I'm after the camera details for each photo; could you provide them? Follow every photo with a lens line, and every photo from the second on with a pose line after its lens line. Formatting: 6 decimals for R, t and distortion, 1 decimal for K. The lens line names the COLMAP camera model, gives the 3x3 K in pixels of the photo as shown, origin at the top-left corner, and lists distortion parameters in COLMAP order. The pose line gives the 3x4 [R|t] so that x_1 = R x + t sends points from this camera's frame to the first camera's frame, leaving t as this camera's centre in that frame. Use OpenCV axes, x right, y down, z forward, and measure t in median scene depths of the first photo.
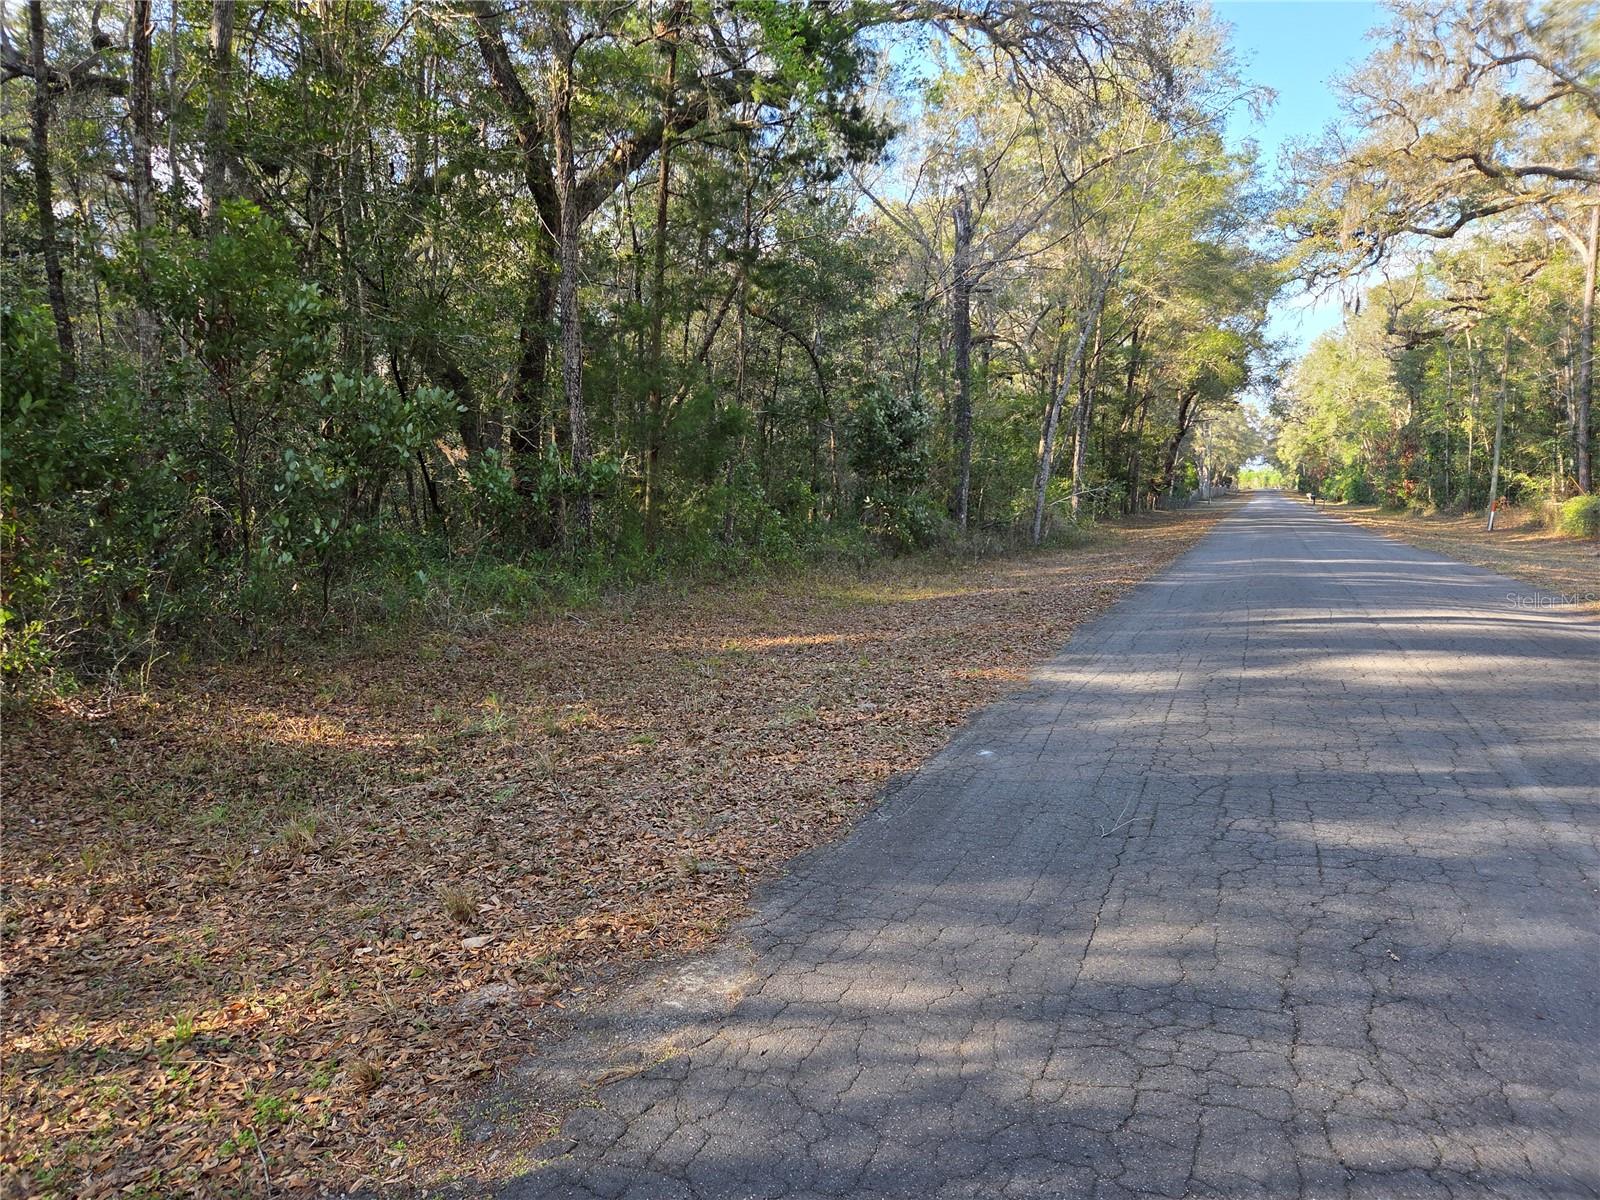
lens RADIAL K [[1081.7, 0, 803.8], [0, 1081.7, 591.6], [0, 0, 1]] dist [0.051459, -0.032734]
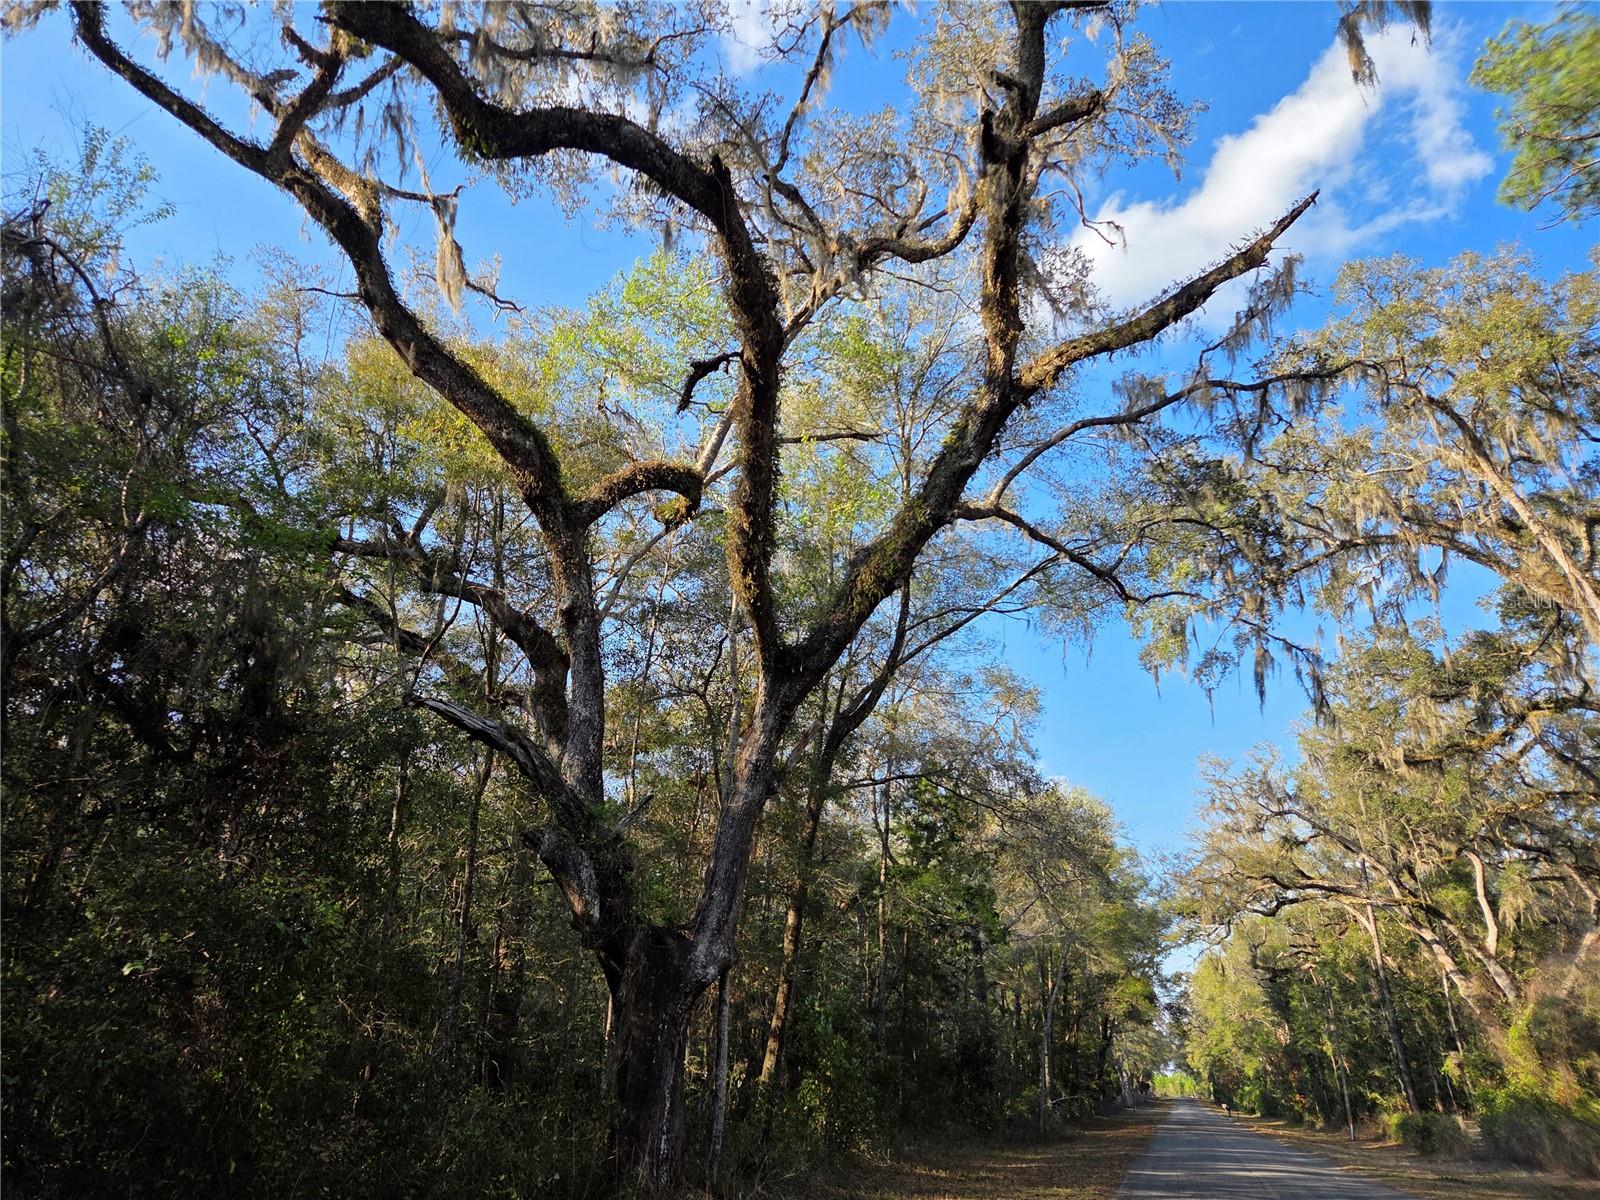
lens RADIAL K [[1061.9, 0, 800.0], [0, 1061.9, 600.0], [0, 0, 1]] dist [0.053331, -0.000772]
pose [[0.995956, 0.052496, 0.072905, -0.096712], [-0.009493, 0.868463, -0.495663, 0.019995], [-0.089335, 0.492967, 0.865450, -0.222307]]
